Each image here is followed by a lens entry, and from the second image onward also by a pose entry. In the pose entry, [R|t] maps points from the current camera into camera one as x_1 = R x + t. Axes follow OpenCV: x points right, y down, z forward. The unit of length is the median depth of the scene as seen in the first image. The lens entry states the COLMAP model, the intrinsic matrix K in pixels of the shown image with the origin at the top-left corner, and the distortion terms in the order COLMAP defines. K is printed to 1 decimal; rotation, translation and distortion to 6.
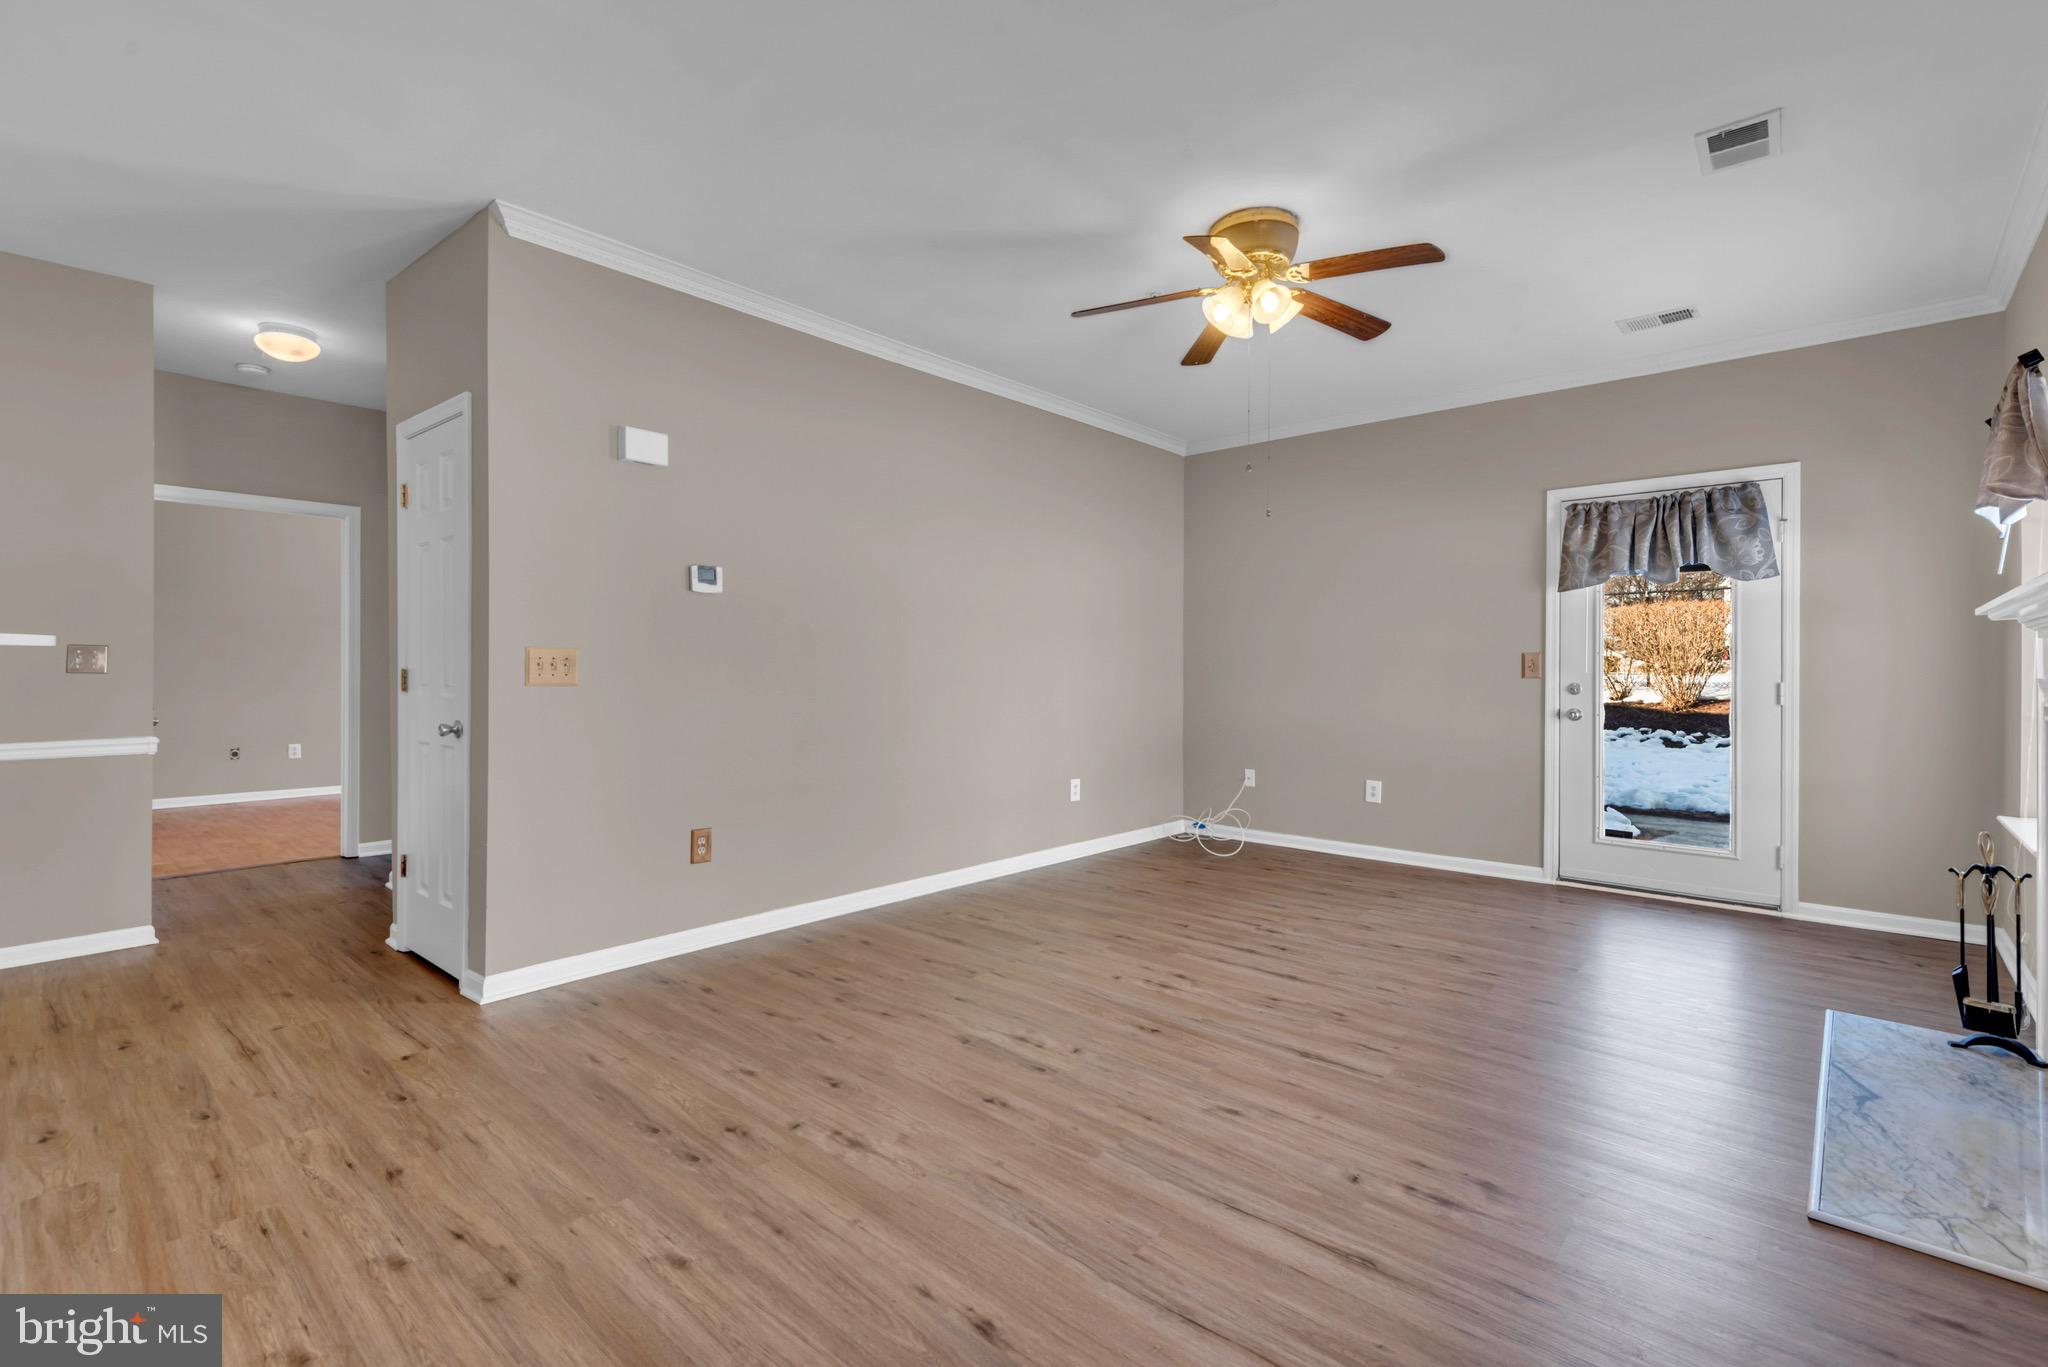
lens RADIAL K [[924.8, 0, 1023.6], [0, 924.8, 668.1], [0, 0, 1]] dist [0.028010, -0.011554]
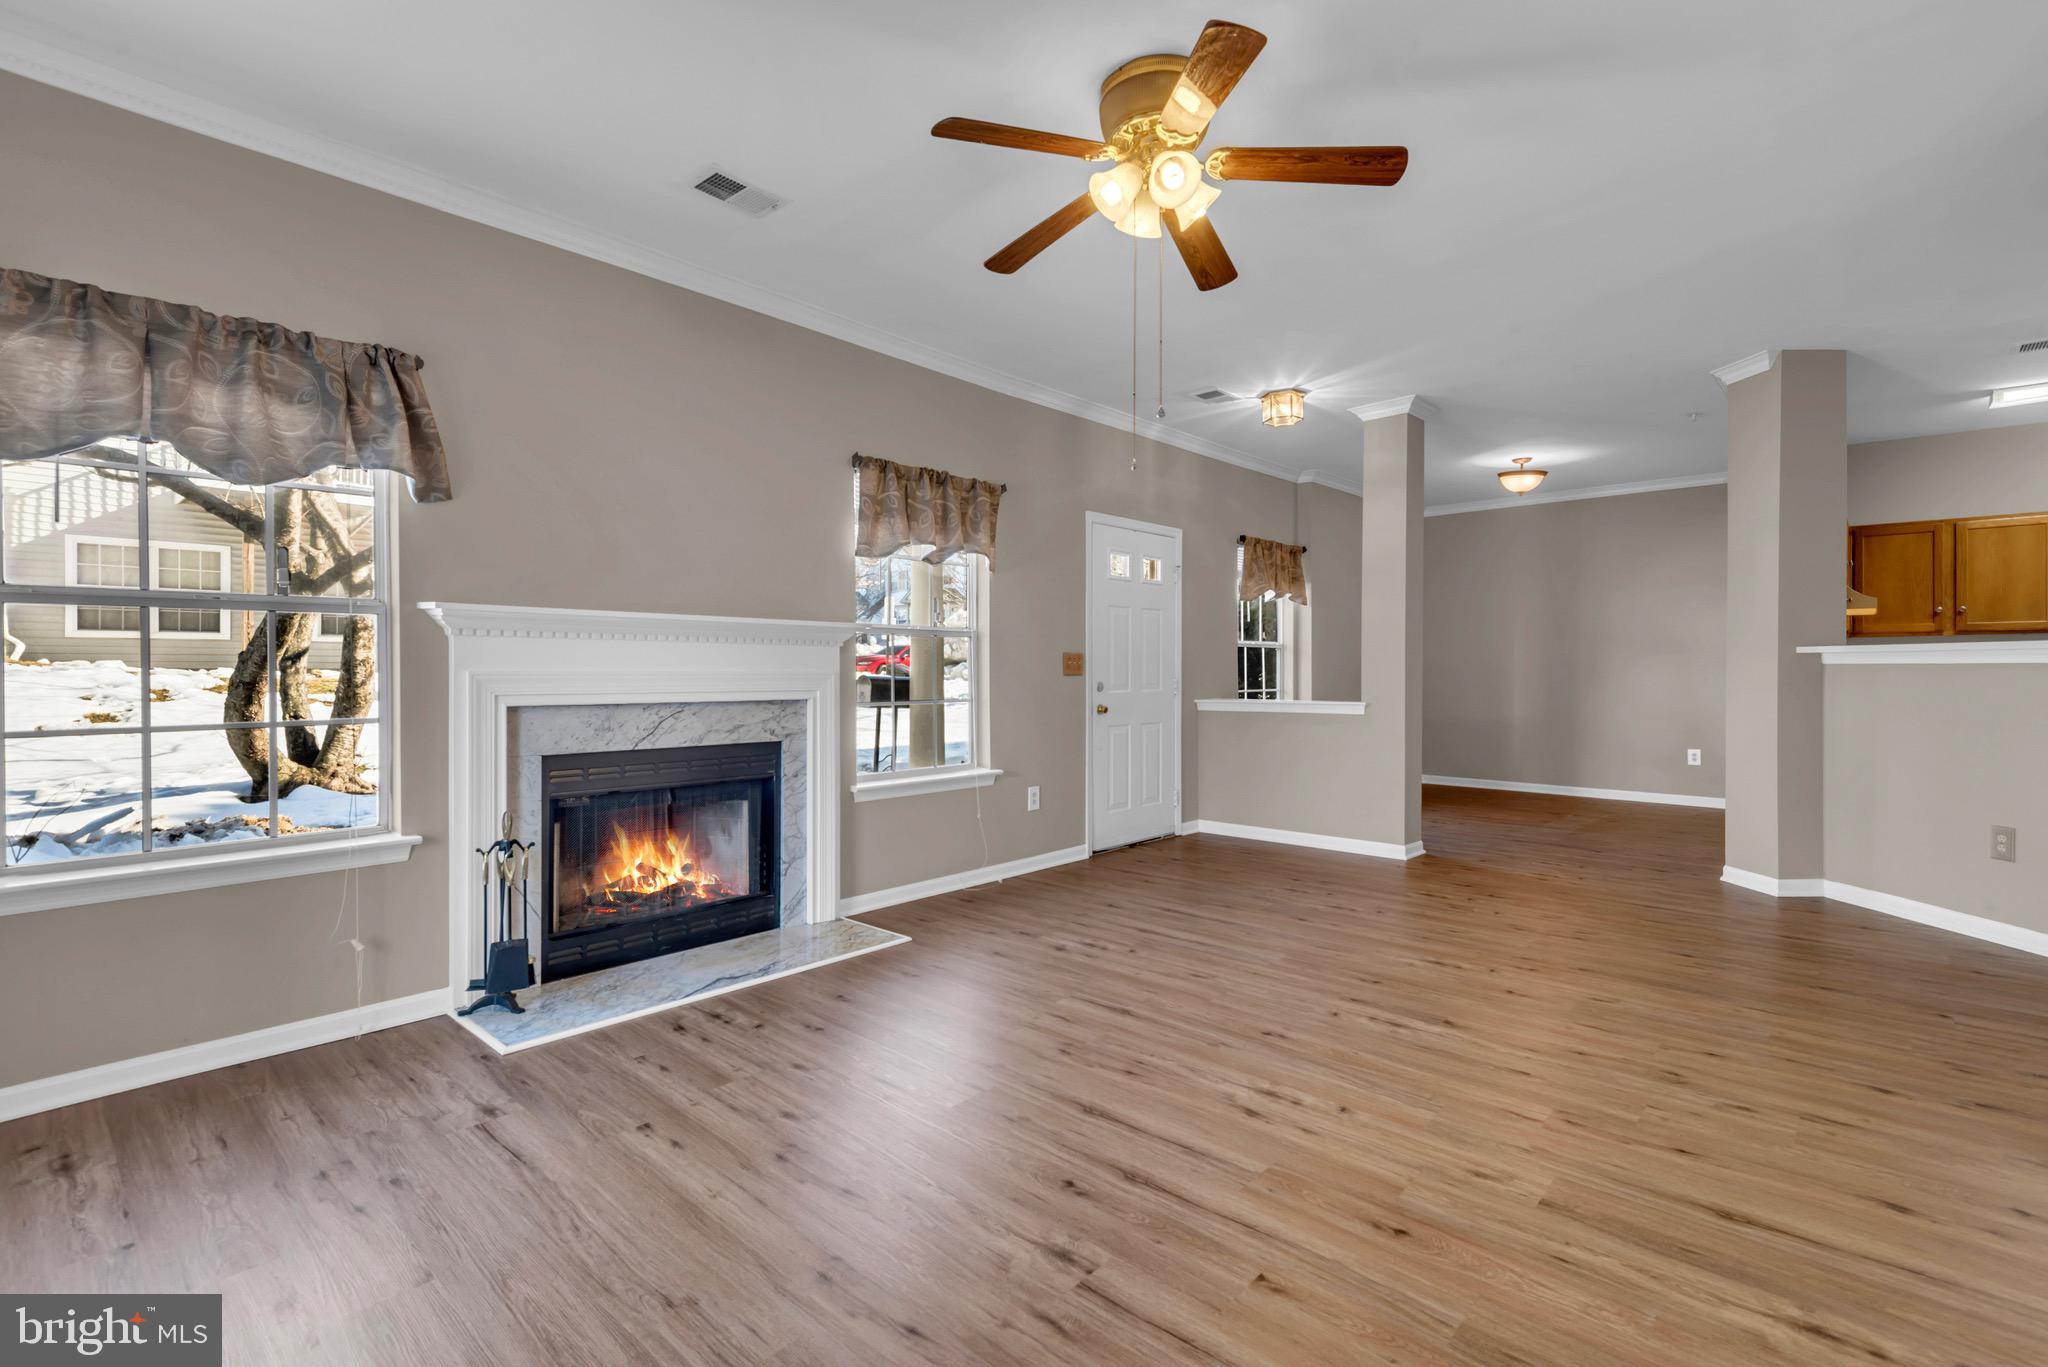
lens RADIAL K [[917.3, 0, 1018.9], [0, 917.3, 672.1], [0, 0, 1]] dist [0.037631, -0.023874]
pose [[-0.999818, -0.001452, 0.019012, 0.333604], [-0.001398, 0.999995, 0.002855, 0.006923], [-0.019016, 0.002828, -0.999815, 1.711425]]
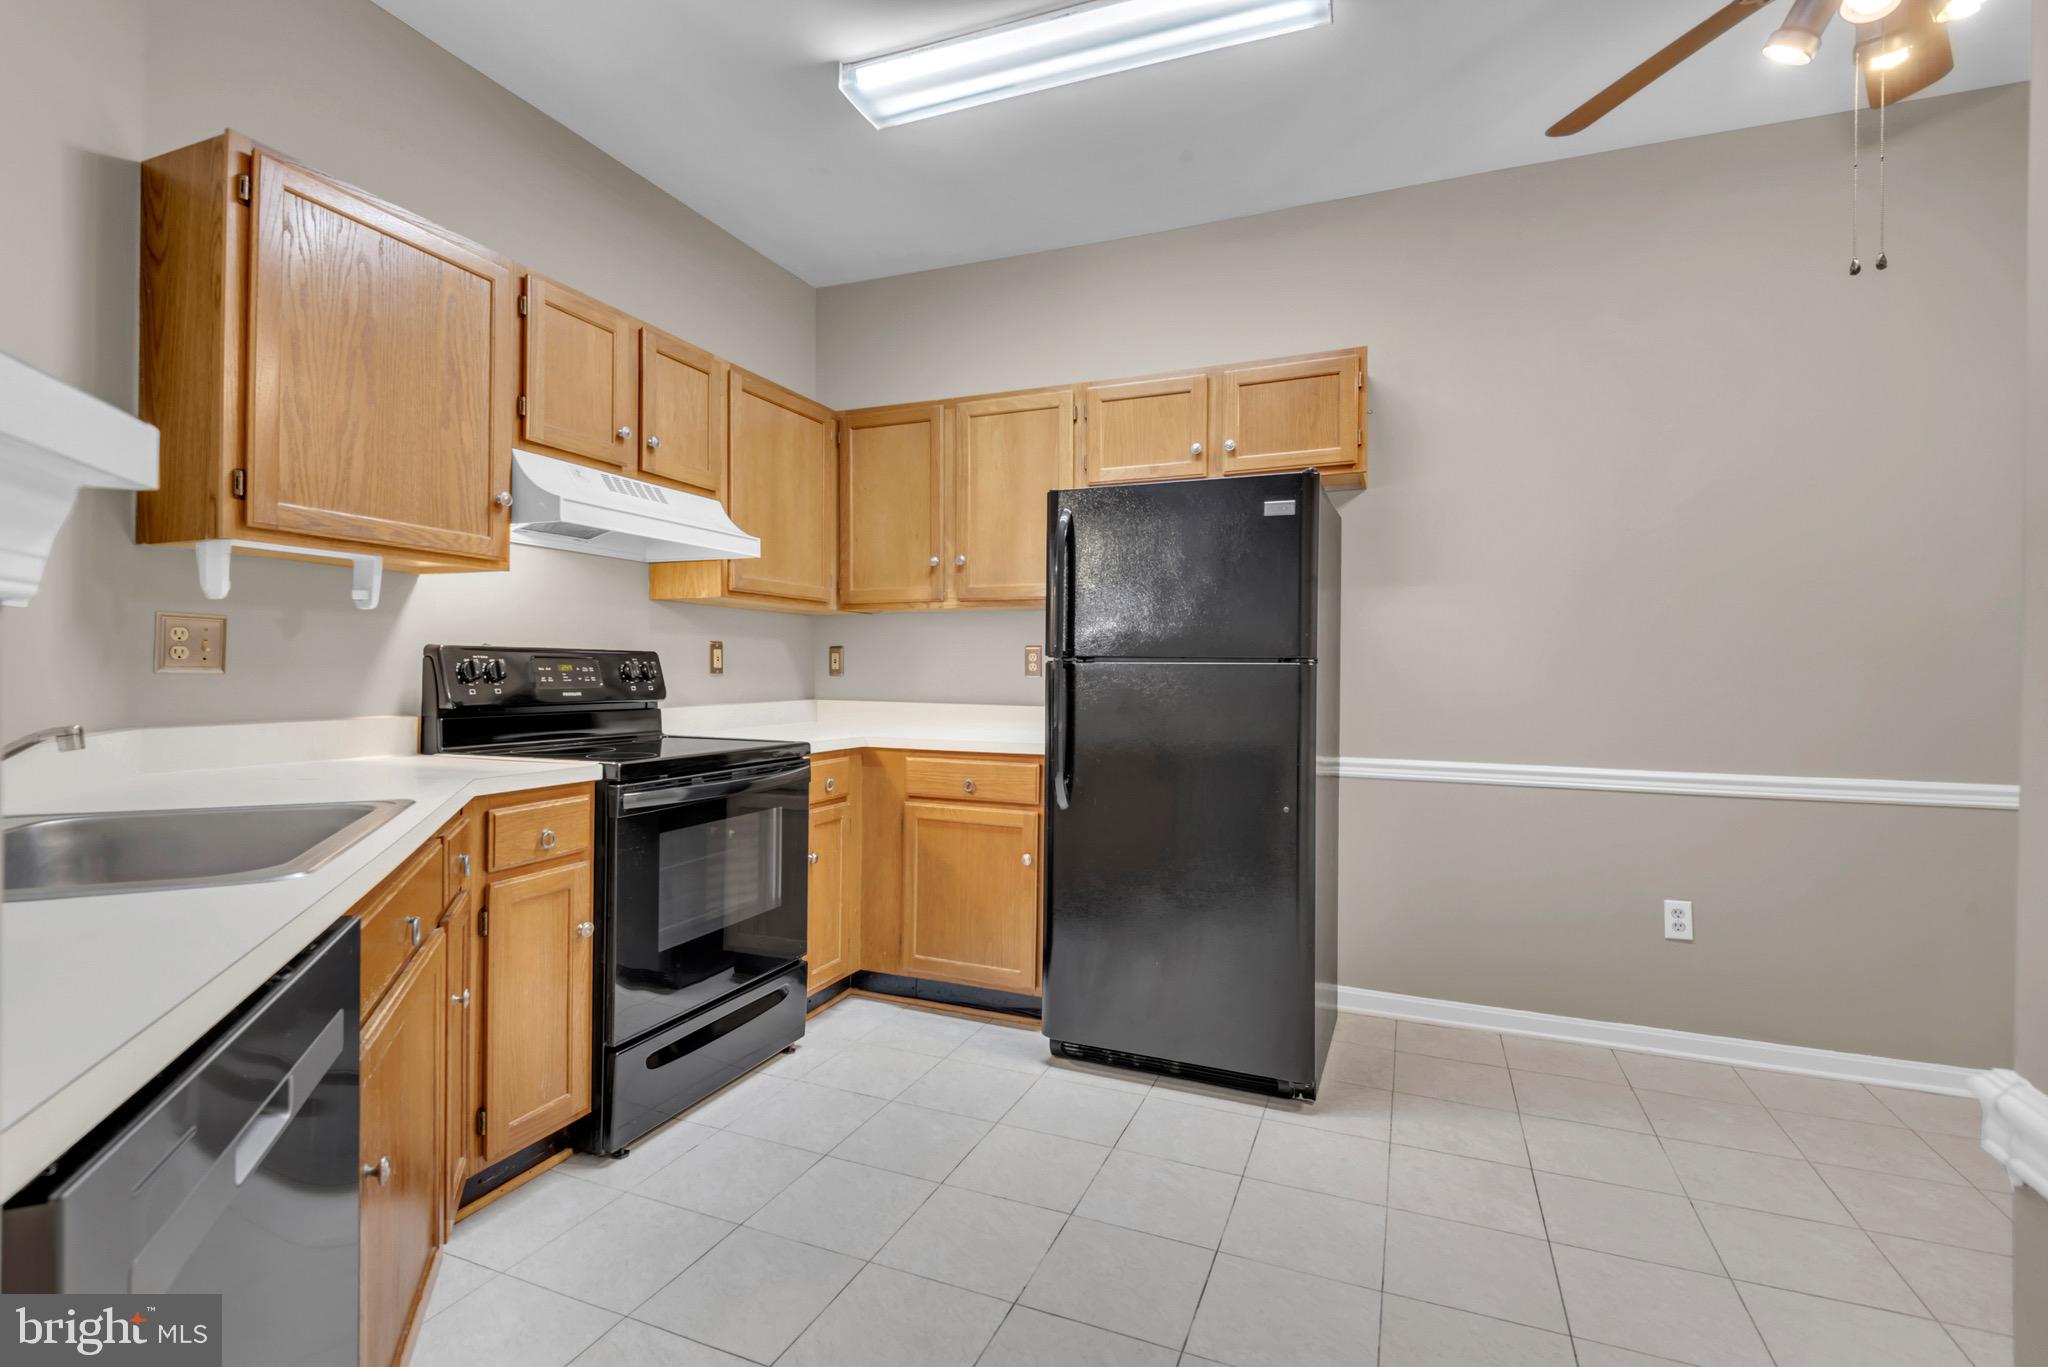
lens RADIAL K [[941.2, 0, 1016.9], [0, 941.2, 673.8], [0, 0, 1]] dist [0.029521, -0.020512]
pose [[-0.941965, -0.008181, -0.335611, -1.153731], [-0.010408, 0.999934, 0.004837, 0.002837], [0.335550, 0.008049, -0.941988, 0.863674]]
